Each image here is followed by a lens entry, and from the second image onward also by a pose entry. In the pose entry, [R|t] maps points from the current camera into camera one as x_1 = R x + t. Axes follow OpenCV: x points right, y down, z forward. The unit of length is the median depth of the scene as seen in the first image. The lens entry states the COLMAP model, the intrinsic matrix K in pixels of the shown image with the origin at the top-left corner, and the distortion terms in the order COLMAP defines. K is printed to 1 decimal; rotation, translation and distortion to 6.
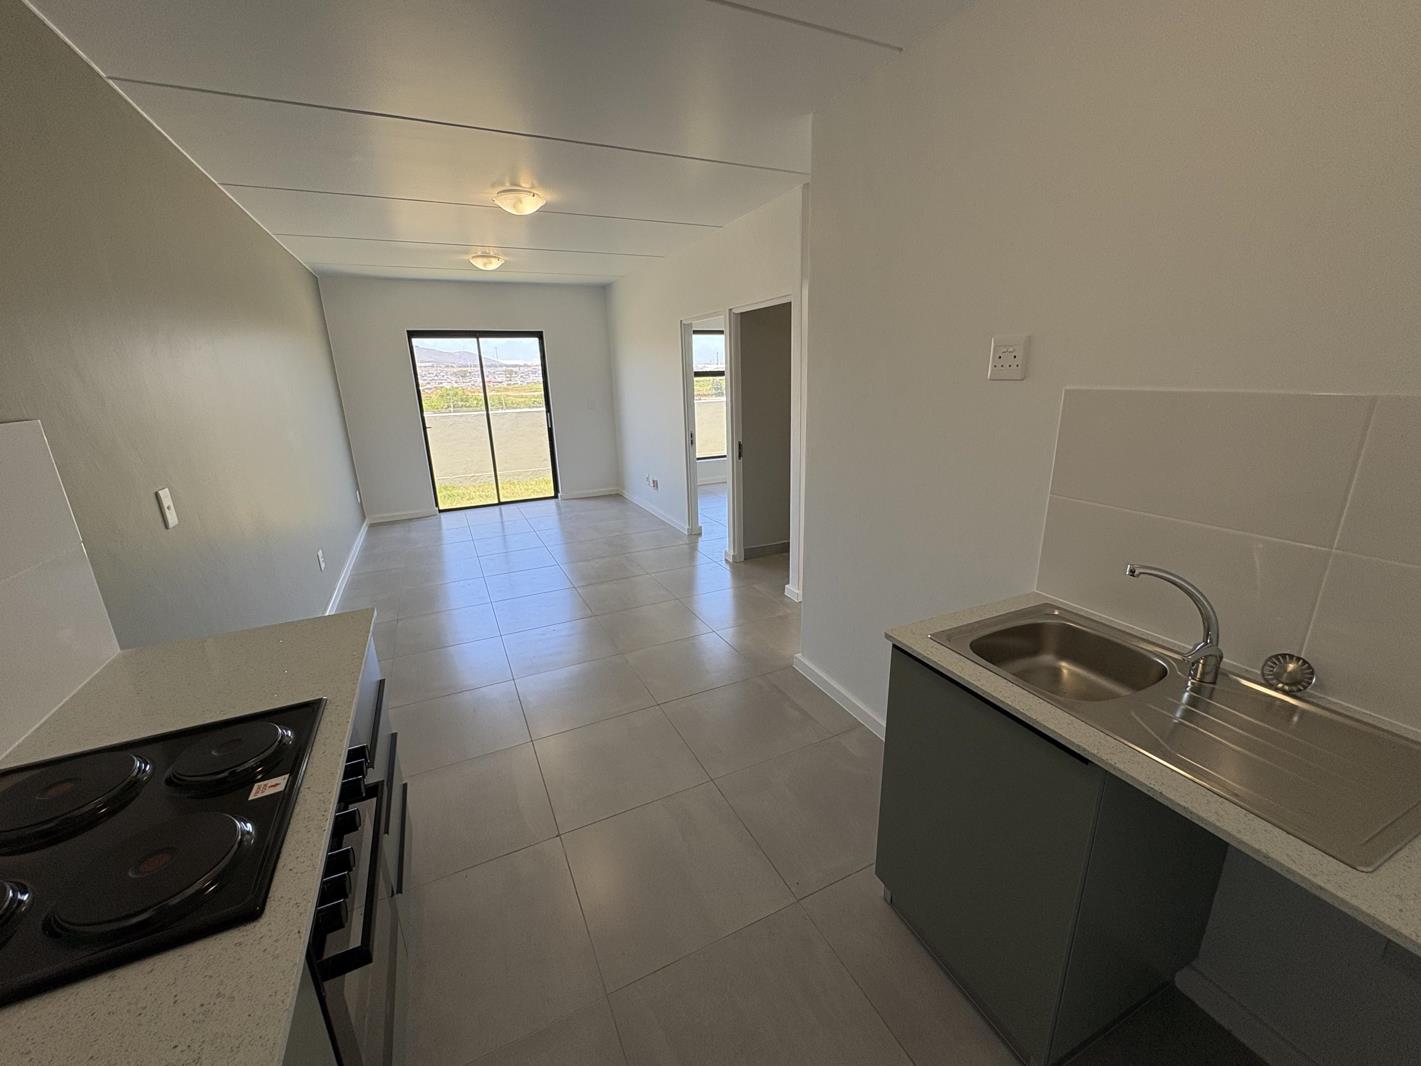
lens RADIAL K [[564.2, 0, 702.4], [0, 564.2, 527.7], [0, 0, 1]] dist [0.003403, 0.000458]
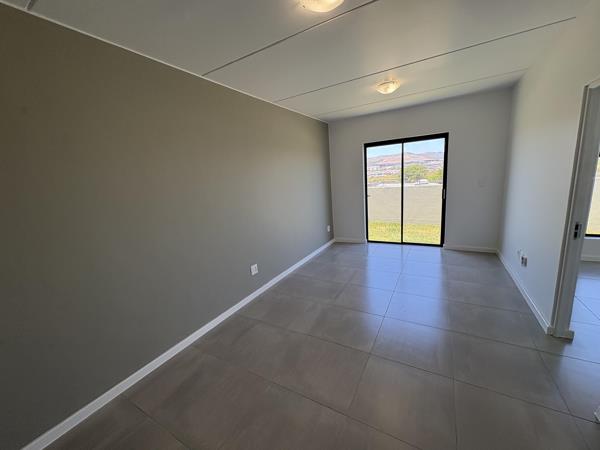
lens RADIAL K [[238.2, 0, 301.2], [0, 238.2, 224.4], [0, 0, 1]] dist [0.003403, 0.000458]
pose [[0.570631, 0.143806, -0.808517, 0.027041], [-0.161838, 0.984932, 0.060963, -0.098972], [0.805101, 0.096062, 0.585307, 0.385086]]
